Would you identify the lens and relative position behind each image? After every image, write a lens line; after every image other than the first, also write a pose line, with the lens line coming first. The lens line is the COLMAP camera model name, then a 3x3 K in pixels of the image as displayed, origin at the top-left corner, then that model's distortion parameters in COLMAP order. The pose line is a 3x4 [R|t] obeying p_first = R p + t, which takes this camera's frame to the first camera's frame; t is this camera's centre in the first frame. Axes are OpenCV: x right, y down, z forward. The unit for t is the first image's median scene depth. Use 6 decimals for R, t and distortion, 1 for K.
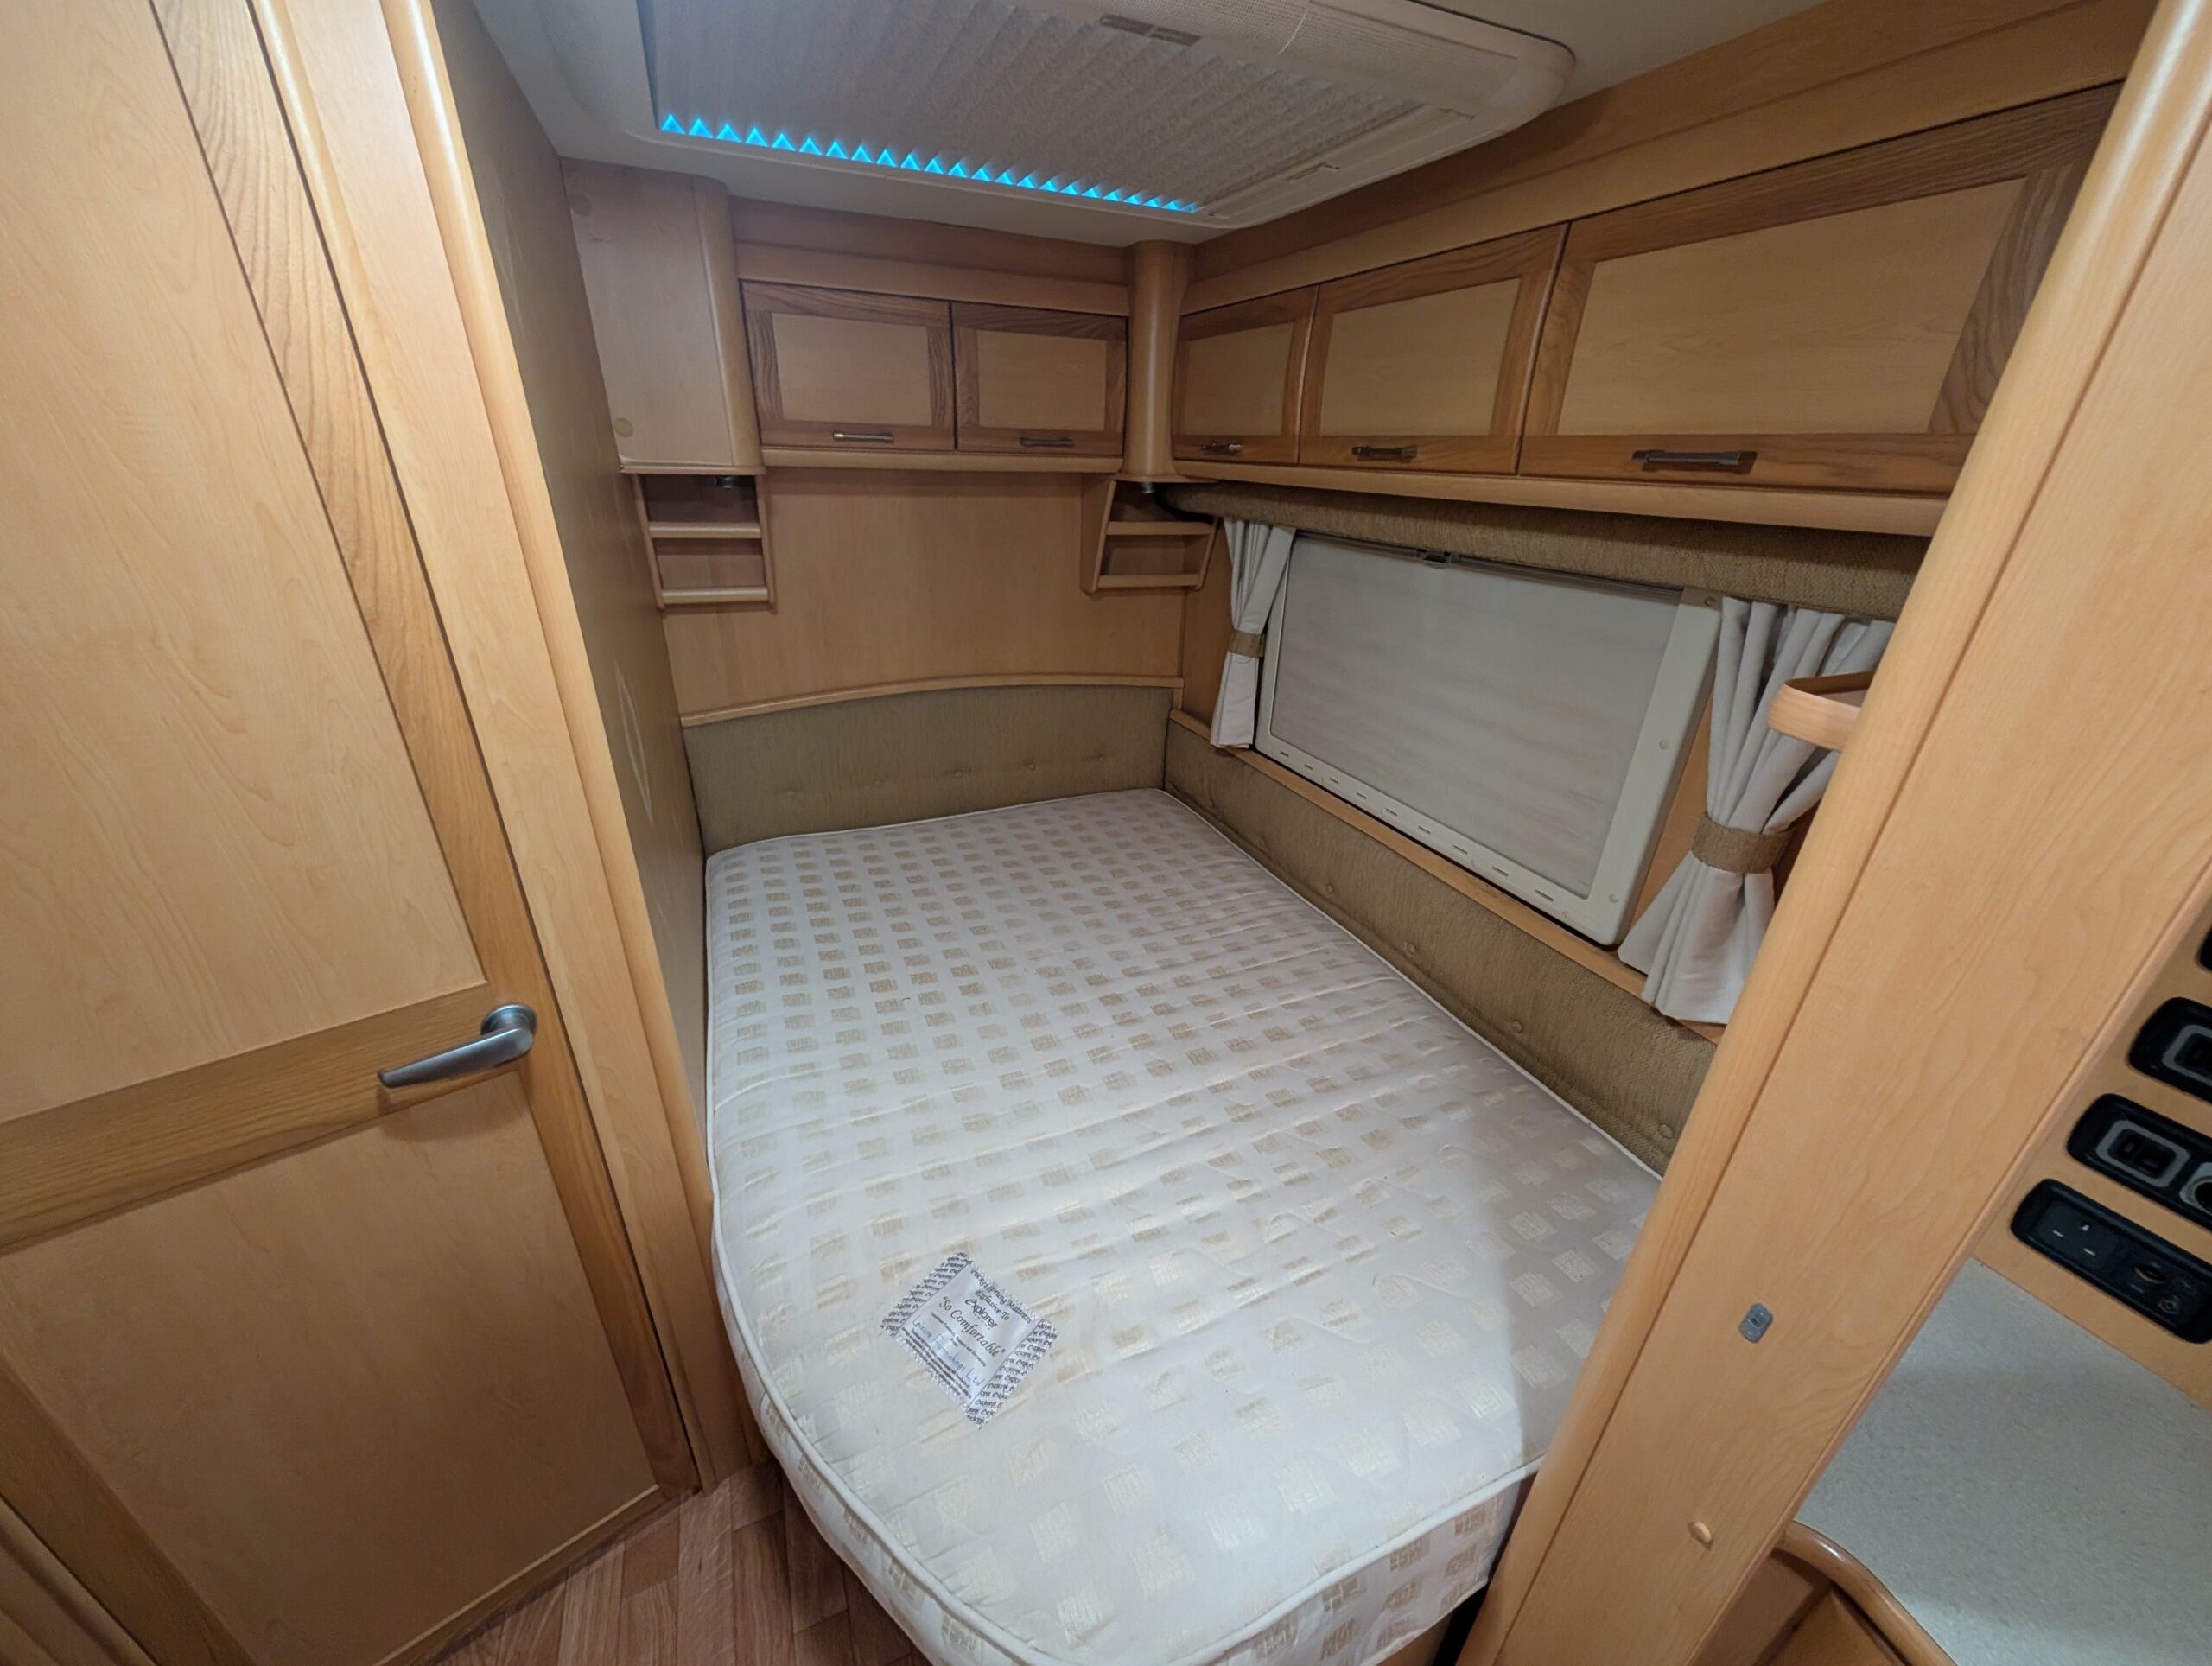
lens RADIAL K [[829.9, 0, 1106.1], [0, 829.9, 830.7], [0, 0, 1]] dist [-0.001157, 0.000394]
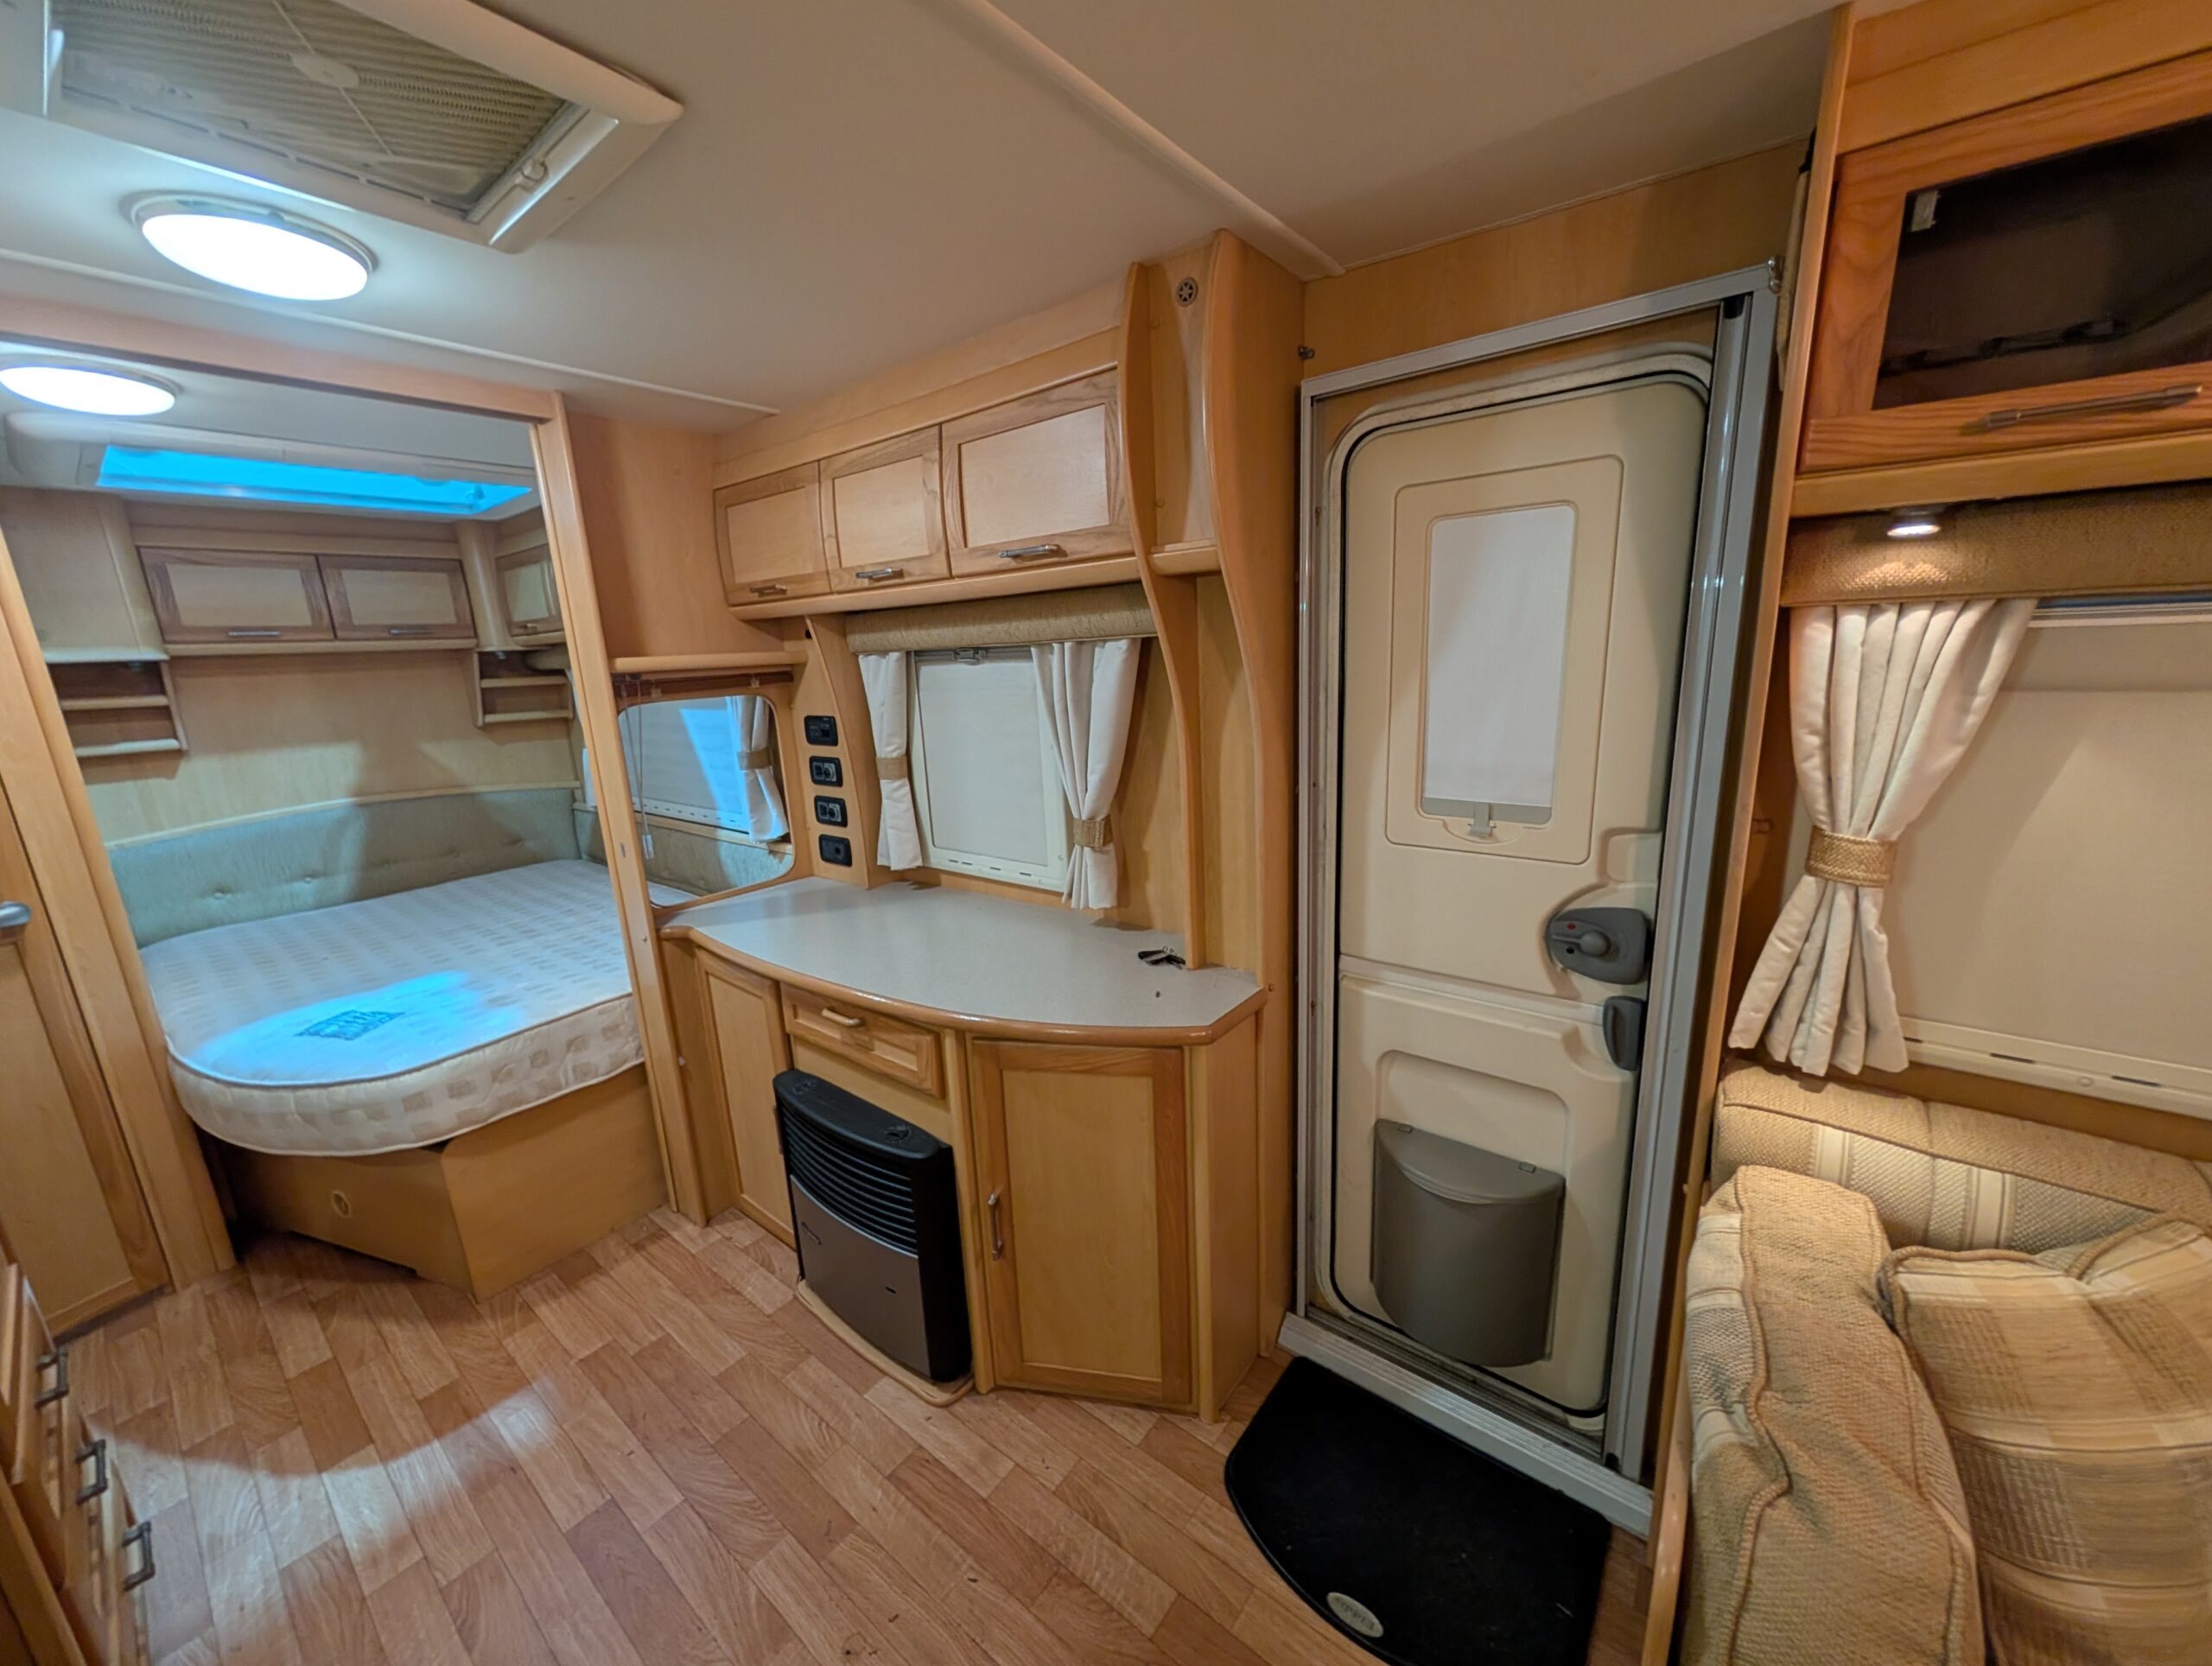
lens RADIAL K [[829.9, 0, 1103.4], [0, 829.9, 833.5], [0, 0, 1]] dist [-0.001157, 0.000394]
pose [[0.881103, -0.170078, 0.441284, 0.379806], [0.259734, 0.953802, -0.150994, 0.558691], [-0.395217, 0.247658, 0.884573, -0.961482]]
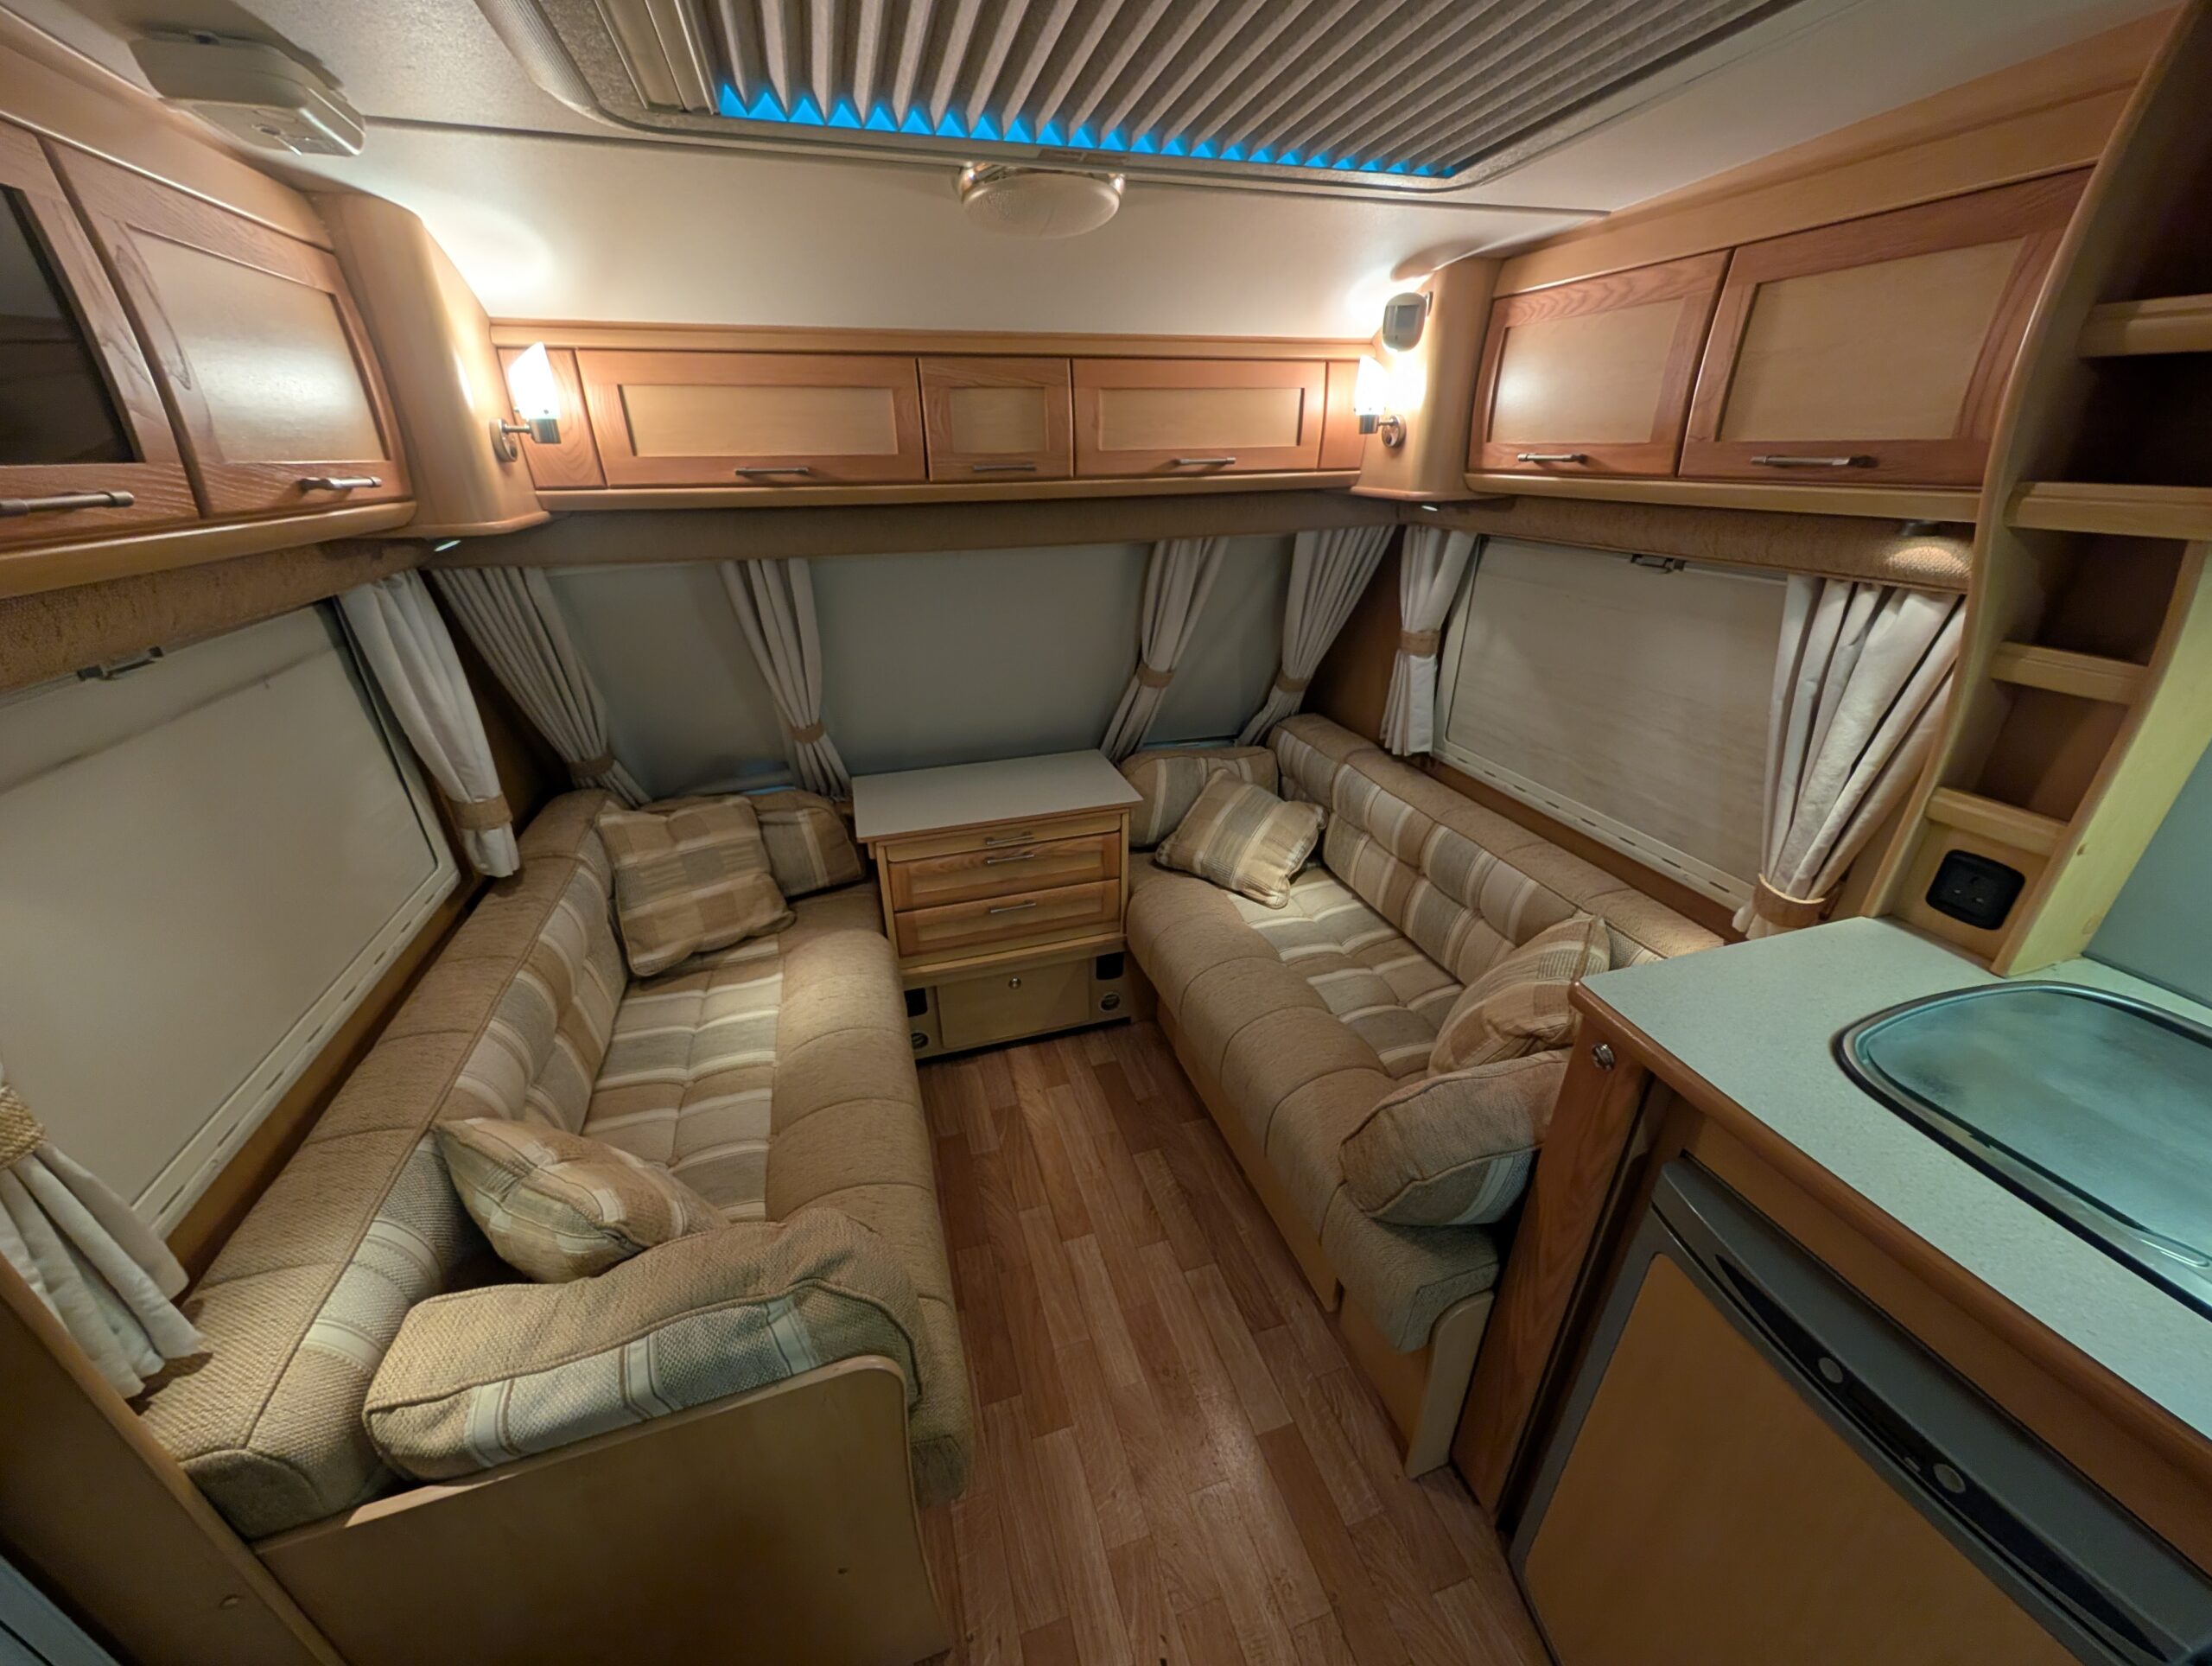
lens RADIAL K [[829.9, 0, 1108.3], [0, 829.9, 838.1], [0, 0, 1]] dist [-0.001157, 0.000394]
pose [[-0.993229, -0.062277, 0.098071, 0.560318], [0.036261, 0.635807, 0.770995, 0.232210], [-0.110369, 0.769331, -0.629244, -0.537411]]
